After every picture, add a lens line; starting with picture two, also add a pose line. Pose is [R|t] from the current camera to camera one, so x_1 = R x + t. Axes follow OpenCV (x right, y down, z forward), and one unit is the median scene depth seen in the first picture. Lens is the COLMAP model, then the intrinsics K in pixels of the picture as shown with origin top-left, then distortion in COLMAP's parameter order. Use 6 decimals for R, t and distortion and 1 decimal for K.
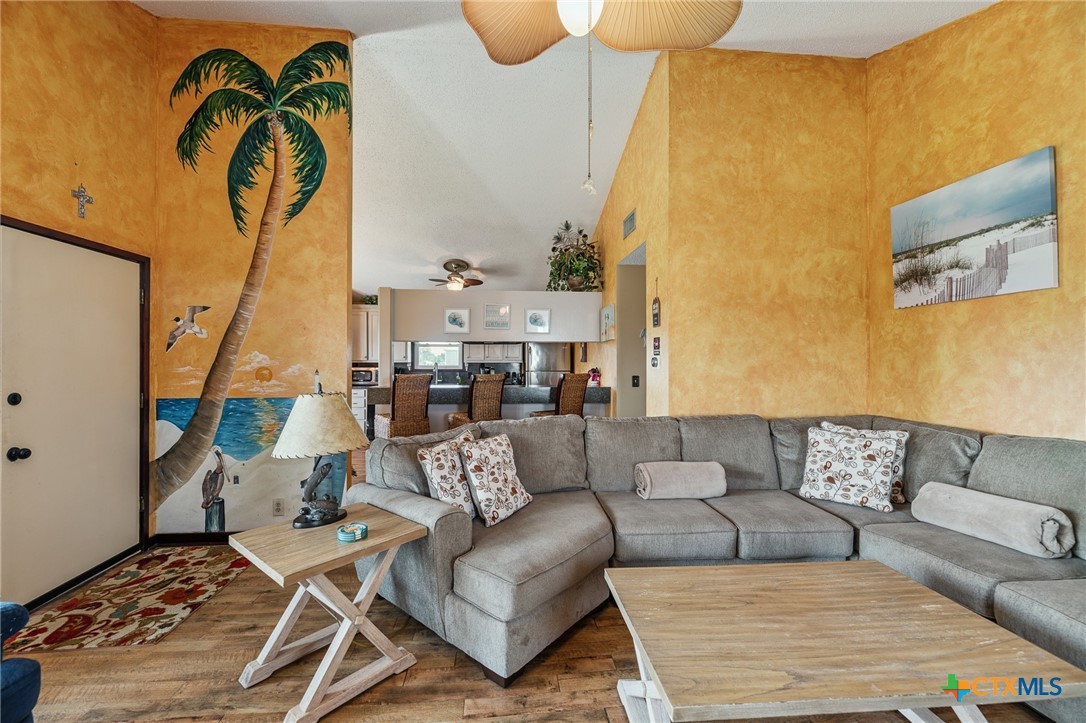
lens RADIAL K [[441.5, 0, 543.8], [0, 441.5, 361.3], [0, 0, 1]] dist [-0.000864, -0.000347]
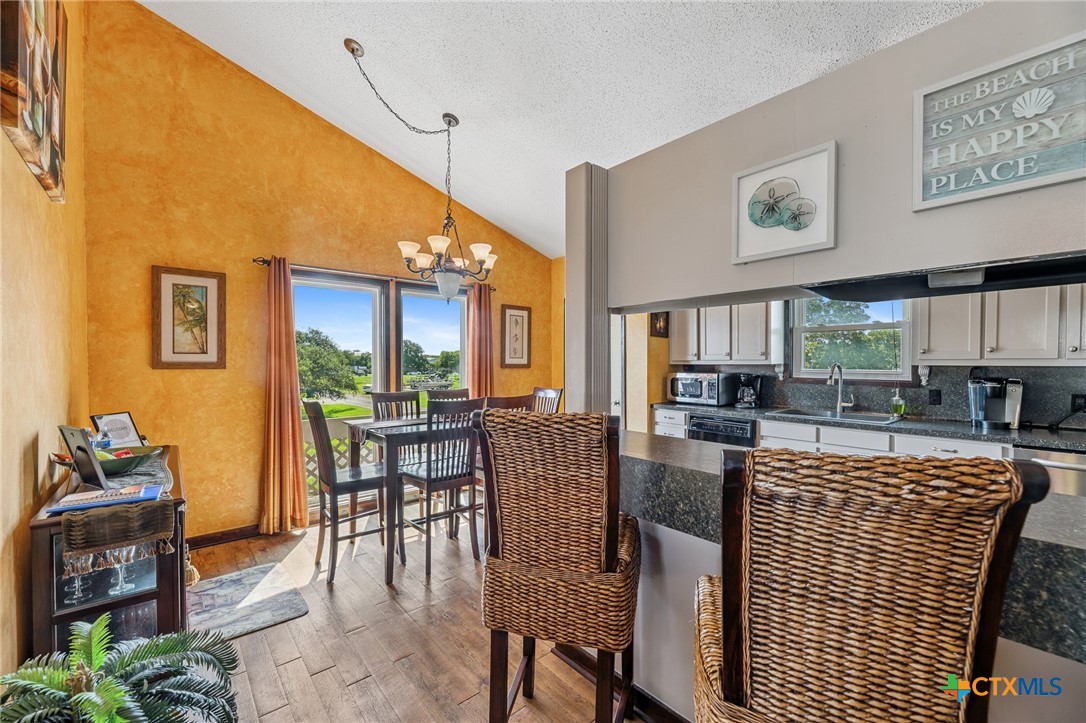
lens RADIAL K [[441.5, 0, 553.8], [0, 441.5, 369.9], [0, 0, 1]] dist [-0.000864, -0.000347]
pose [[0.572438, 0.015813, -0.819795, -0.049260], [0.002575, 0.999774, 0.021083, -0.002293], [0.819944, -0.014179, 0.572268, 0.616236]]
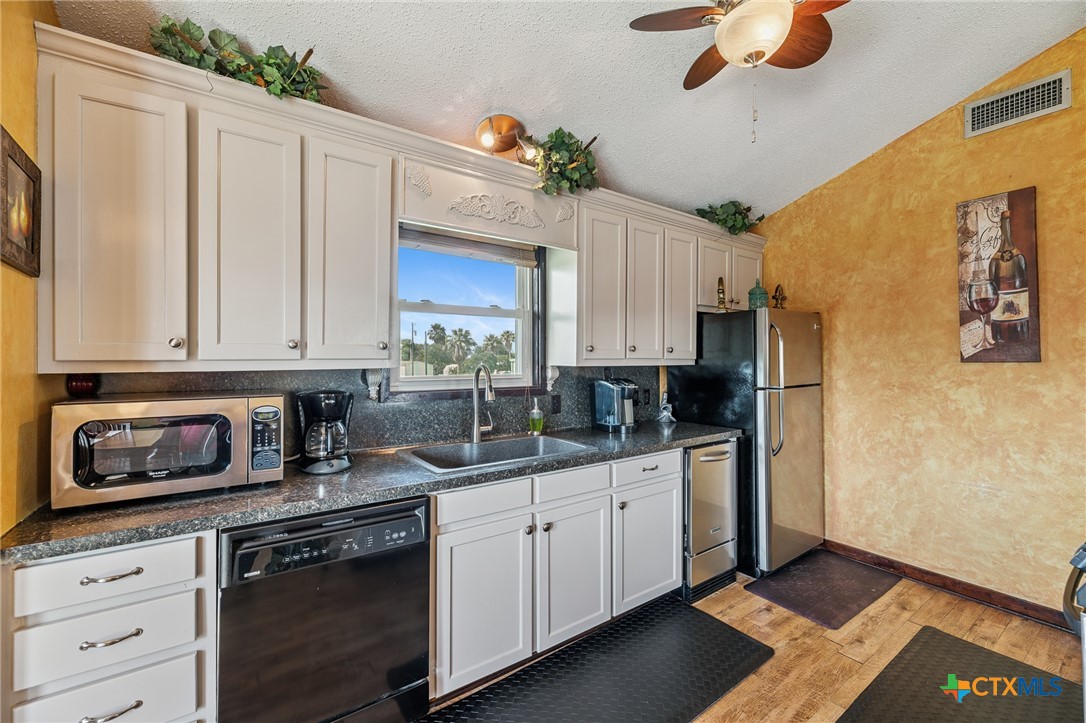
lens RADIAL K [[441.5, 0, 538.3], [0, 441.5, 357.6], [0, 0, 1]] dist [-0.000864, -0.000347]
pose [[0.876842, 0.001176, 0.480777, -0.420499], [0.002506, 0.999972, -0.007015, -0.000932], [-0.480772, 0.007356, 0.876815, 0.894327]]
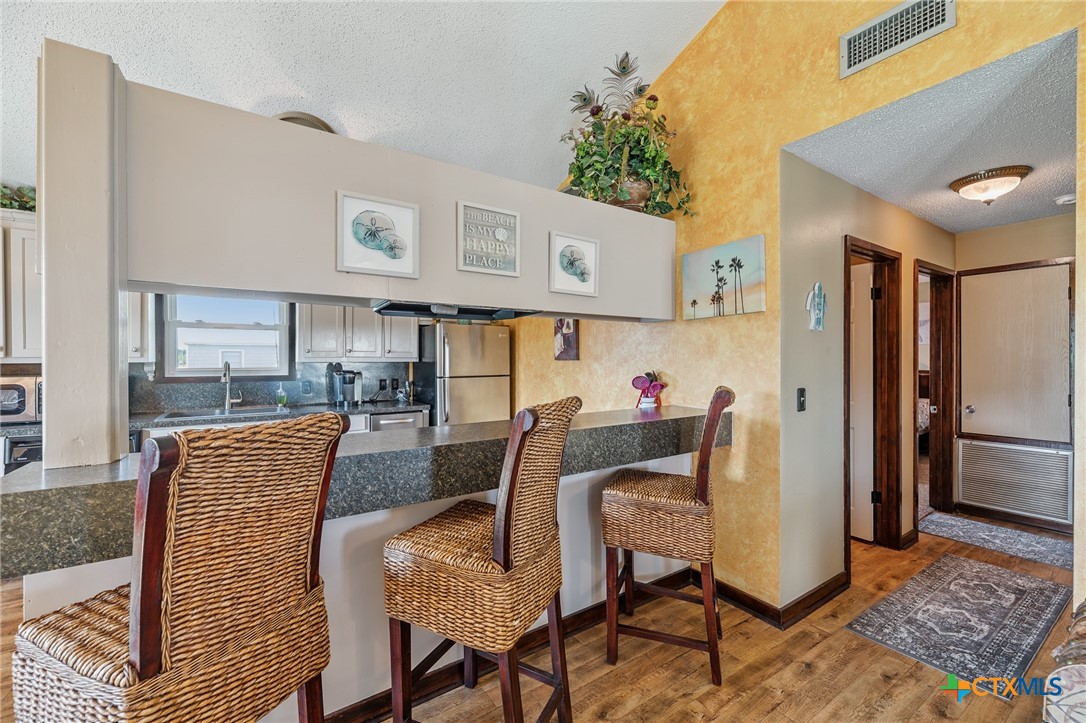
lens RADIAL K [[441.5, 0, 545.1], [0, 441.5, 359.6], [0, 0, 1]] dist [-0.000864, -0.000347]
pose [[0.884833, -0.001422, 0.465906, -0.201029], [-0.000433, 0.999992, 0.003875, -0.001775], [-0.465907, -0.003630, 0.884826, 0.542704]]
